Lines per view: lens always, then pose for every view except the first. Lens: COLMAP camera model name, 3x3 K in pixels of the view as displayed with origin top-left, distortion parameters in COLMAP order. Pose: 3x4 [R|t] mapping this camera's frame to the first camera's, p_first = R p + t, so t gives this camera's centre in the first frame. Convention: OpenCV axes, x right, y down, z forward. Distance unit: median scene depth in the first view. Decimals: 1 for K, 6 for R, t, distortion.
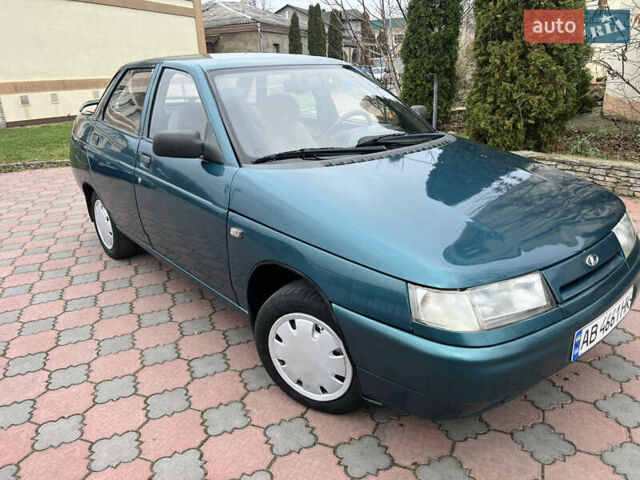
lens RADIAL K [[479.5, 0, 323.8], [0, 479.5, 247.4], [0, 0, 1]] dist [0.055855, -0.057974]
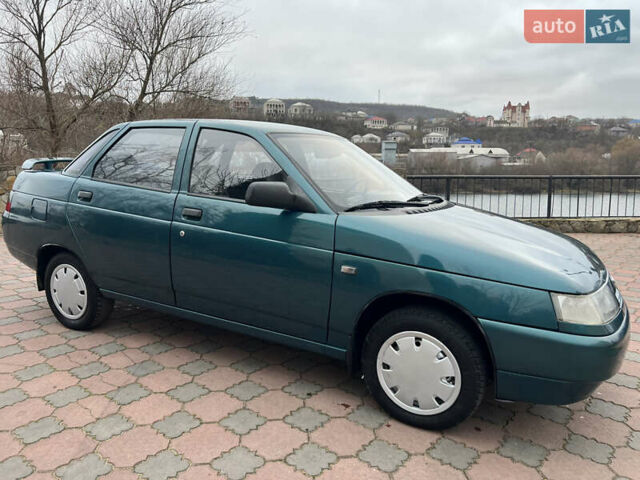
lens RADIAL K [[479.5, 0, 323.2], [0, 479.5, 246.1], [0, 0, 1]] dist [0.055855, -0.057974]
pose [[0.930576, -0.006339, 0.366045, -0.597722], [0.068807, 0.985060, -0.157865, 0.078645], [-0.359576, 0.172092, 0.917109, -0.004678]]
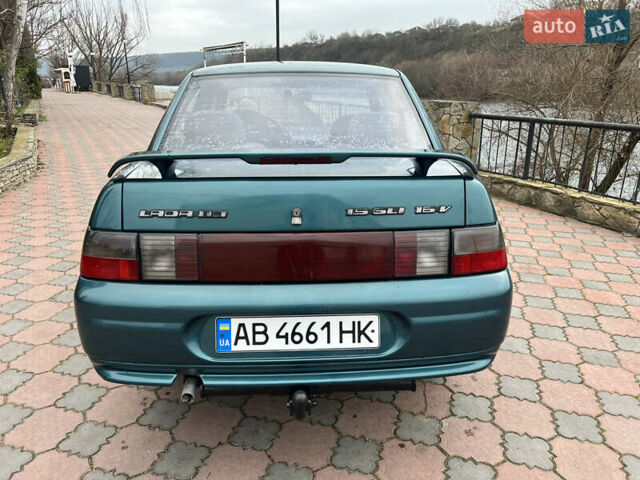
lens RADIAL K [[479.5, 0, 324.5], [0, 479.5, 242.2], [0, 0, 1]] dist [0.055855, -0.057974]
pose [[0.704110, 0.277984, -0.653417, 0.202583], [-0.267344, 0.956258, 0.118738, -0.561502], [0.657842, 0.091082, 0.747628, 1.400177]]
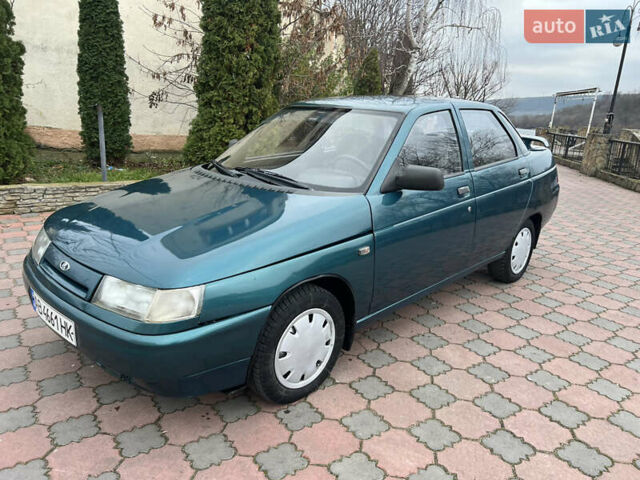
lens RADIAL K [[479.5, 0, 325.2], [0, 479.5, 244.3], [0, 0, 1]] dist [0.055855, -0.057974]
pose [[0.101615, 0.319061, -0.942271, 1.407720], [-0.375766, 0.889317, 0.260608, -0.476225], [0.921127, 0.327591, 0.210260, 1.071216]]
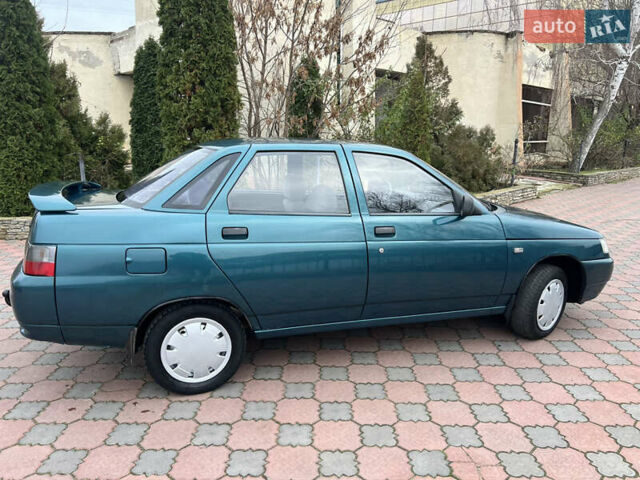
lens RADIAL K [[479.5, 0, 321.8], [0, 479.5, 244.8], [0, 0, 1]] dist [0.055855, -0.057974]
pose [[-0.480420, 0.236791, -0.844468, 0.532175], [-0.261674, 0.880308, 0.395708, -1.200122], [0.837092, 0.411081, -0.360955, 3.115030]]
